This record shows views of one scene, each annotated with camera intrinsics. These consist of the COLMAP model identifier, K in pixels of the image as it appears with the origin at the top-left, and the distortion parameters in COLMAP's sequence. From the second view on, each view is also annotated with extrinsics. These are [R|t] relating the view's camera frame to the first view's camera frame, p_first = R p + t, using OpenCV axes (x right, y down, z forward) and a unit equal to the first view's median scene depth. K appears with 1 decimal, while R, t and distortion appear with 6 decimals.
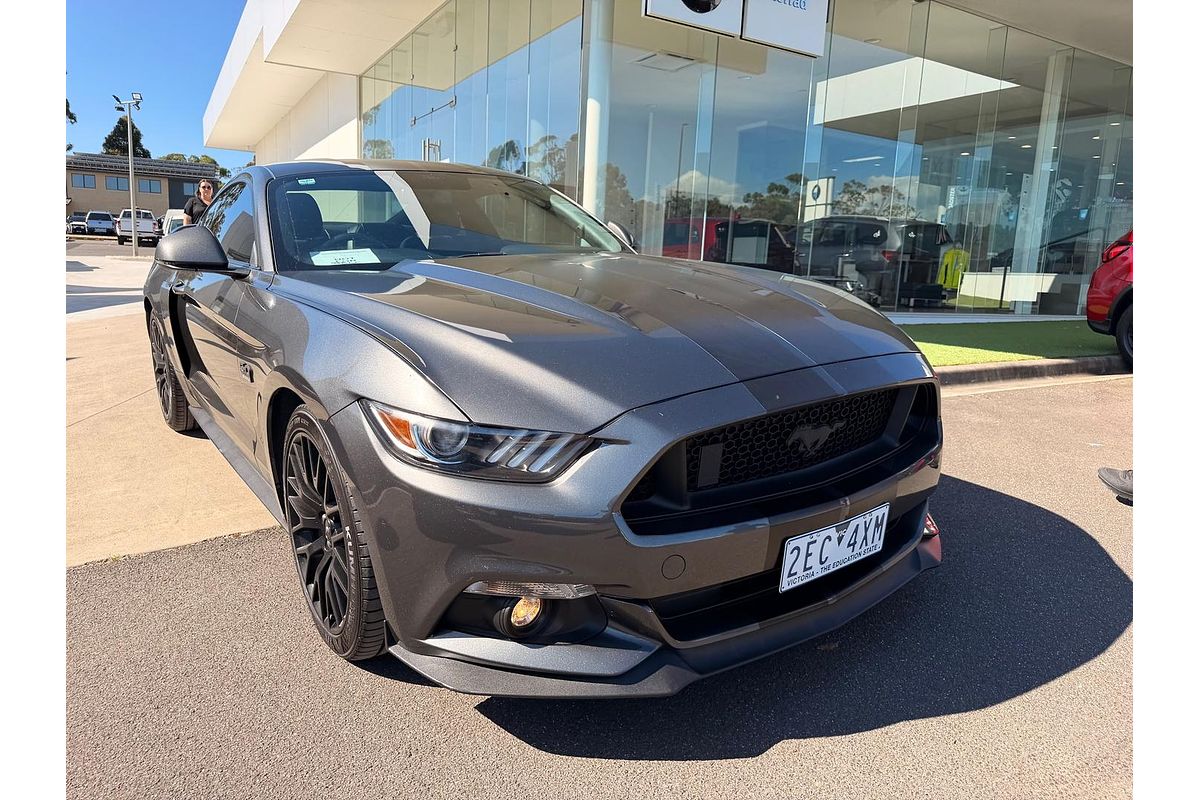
lens RADIAL K [[759.8, 0, 602.8], [0, 759.8, 408.0], [0, 0, 1]] dist [0.000311, -0.003355]
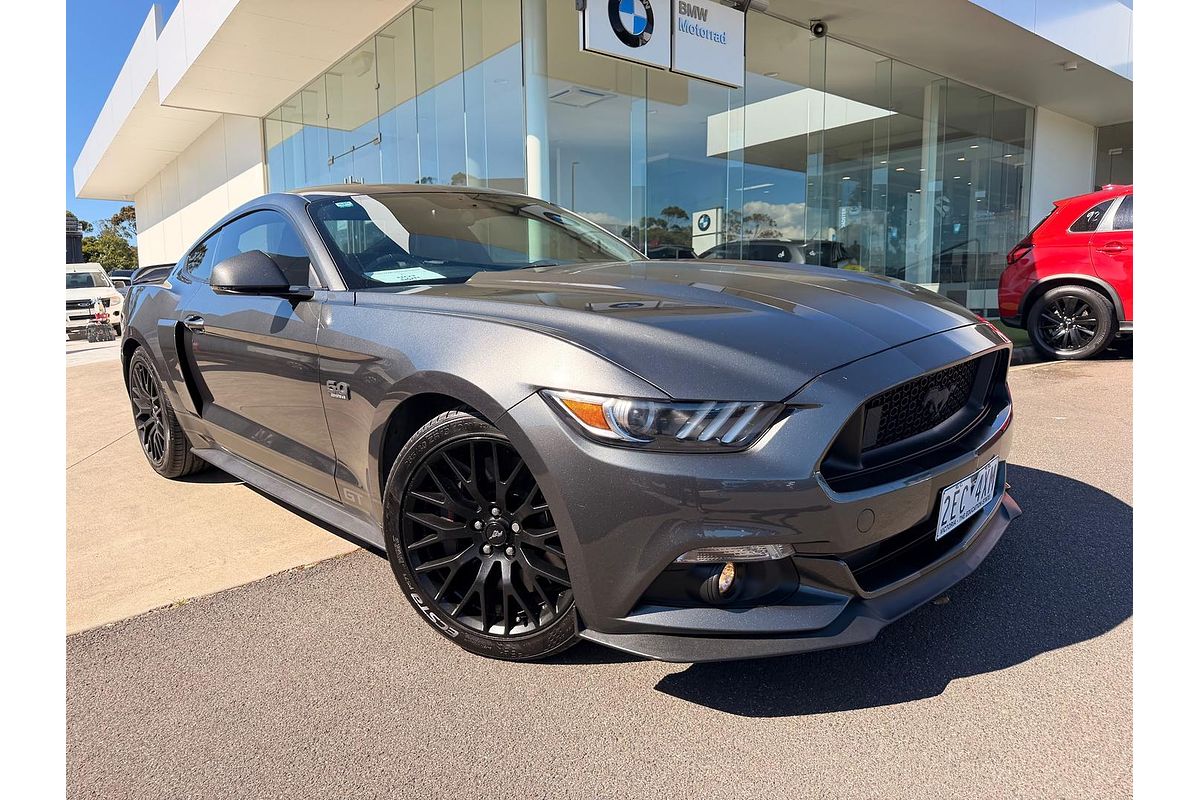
lens RADIAL K [[761.9, 0, 597.0], [0, 761.9, 404.4], [0, 0, 1]] dist [0.004750, -0.005239]
pose [[0.987945, -0.072584, 0.136736, -0.349551], [0.079681, 0.995704, -0.047155, 0.056983], [-0.132726, 0.057482, 0.989484, -0.023164]]
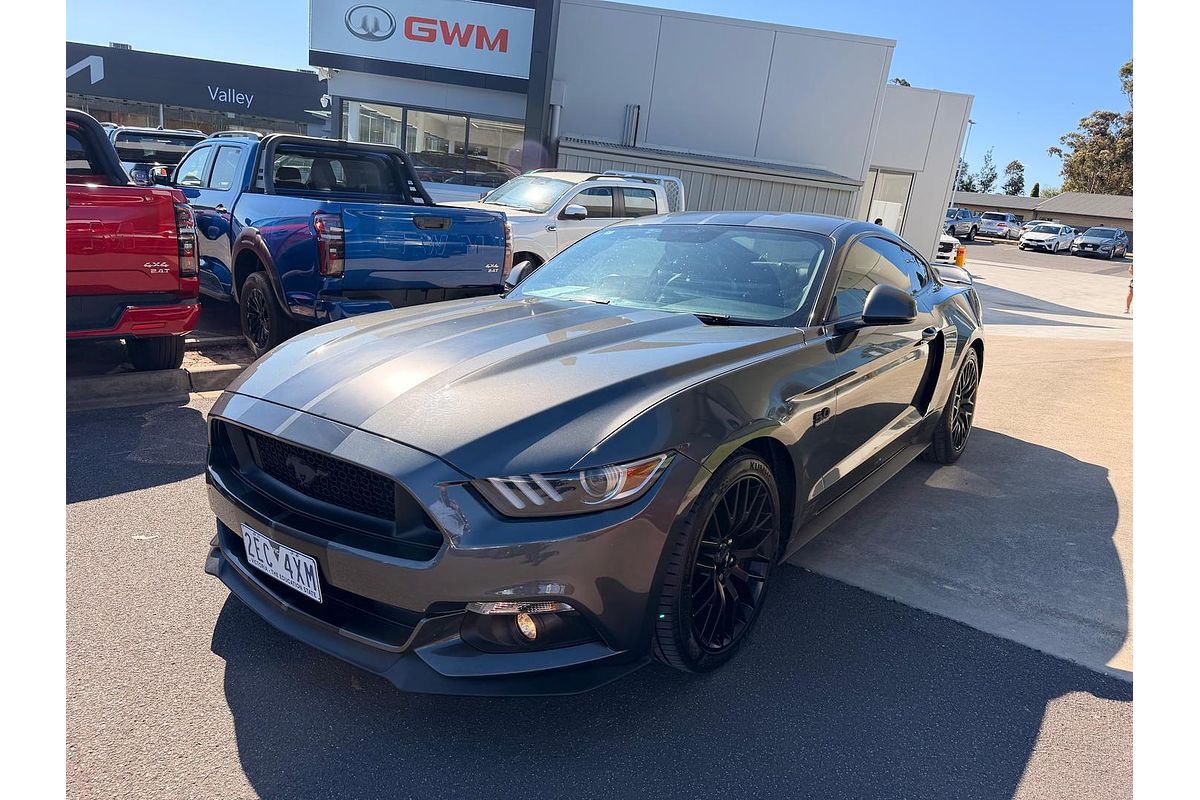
lens RADIAL K [[761.9, 0, 597.0], [0, 761.9, 404.4], [0, 0, 1]] dist [0.004750, -0.005239]
pose [[0.290289, 0.242276, -0.925762, 1.453281], [-0.266259, 0.949667, 0.165042, -0.371256], [0.919151, 0.198583, 0.340186, 0.966669]]
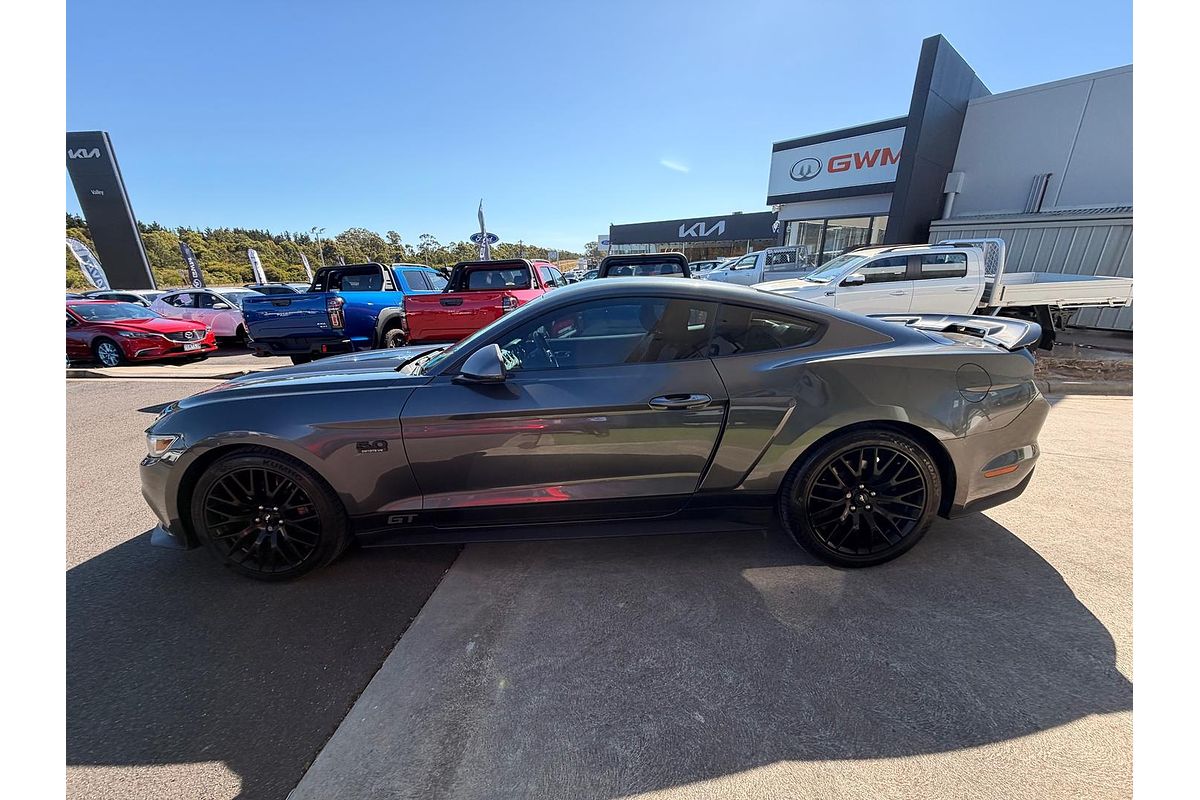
lens RADIAL K [[416.3, 0, 600.0], [0, 416.3, 400.0], [0, 0, 1]] dist [-0.000864, -0.000319]
pose [[-0.588069, 0.220034, -0.778306, 0.685765], [-0.159625, 0.911784, 0.378379, -0.774998], [0.792902, 0.346750, -0.501069, 2.725110]]
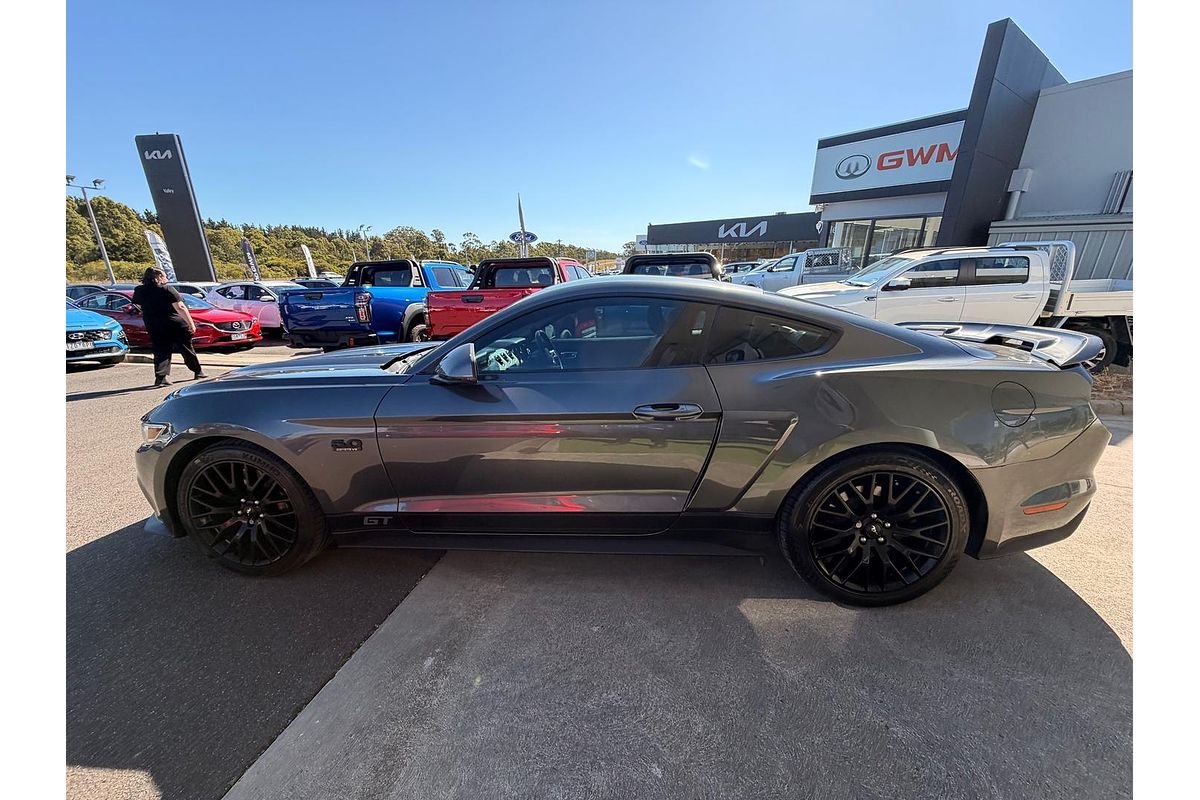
lens RADIAL K [[419.0, 0, 600.3], [0, 419.0, 398.2], [0, 0, 1]] dist [-0.000974, 0.000102]
pose [[-0.654803, 0.191604, -0.731110, 0.565350], [-0.165341, 0.907587, 0.385939, -0.782021], [0.737493, 0.373596, -0.562610, 2.773862]]
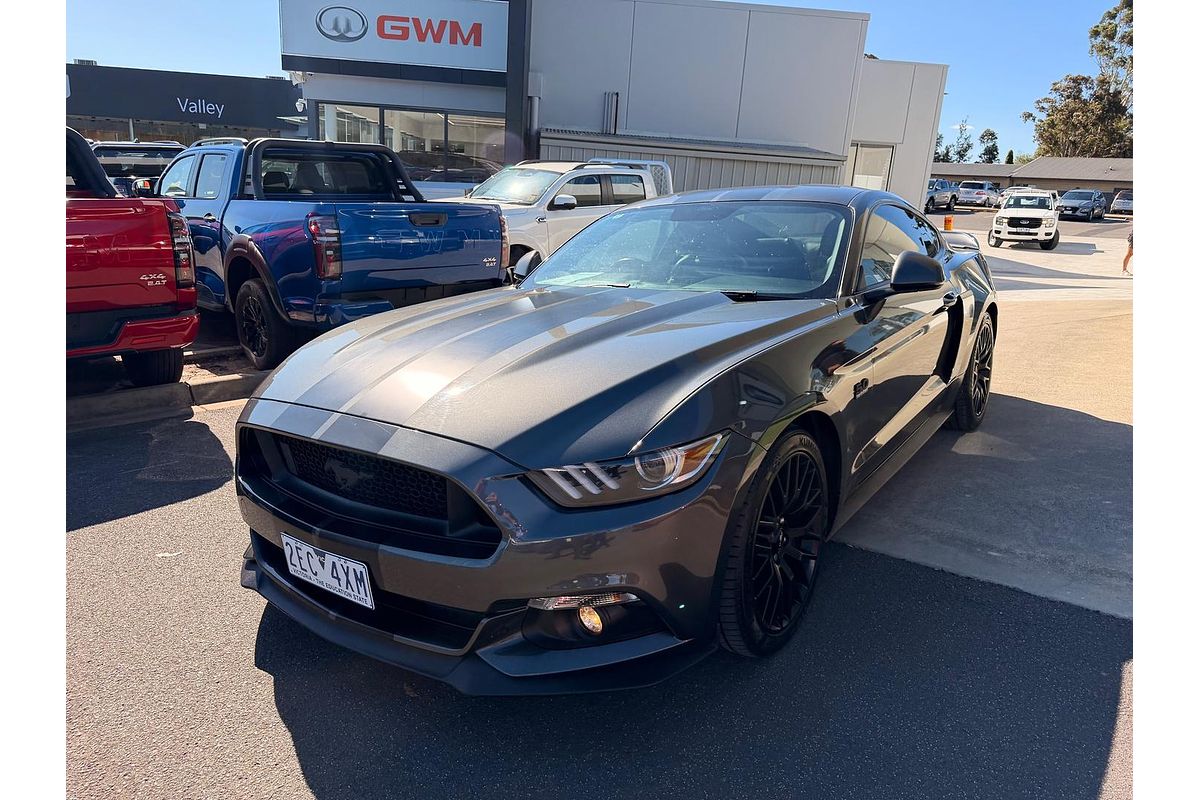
lens RADIAL K [[764.1, 0, 596.6], [0, 764.1, 396.8], [0, 0, 1]] dist [0.000552, -0.003574]
pose [[0.317980, 0.224715, -0.921082, 1.400167], [-0.210906, 0.963929, 0.162358, -0.335127], [0.924342, 0.142635, 0.353904, 0.899948]]
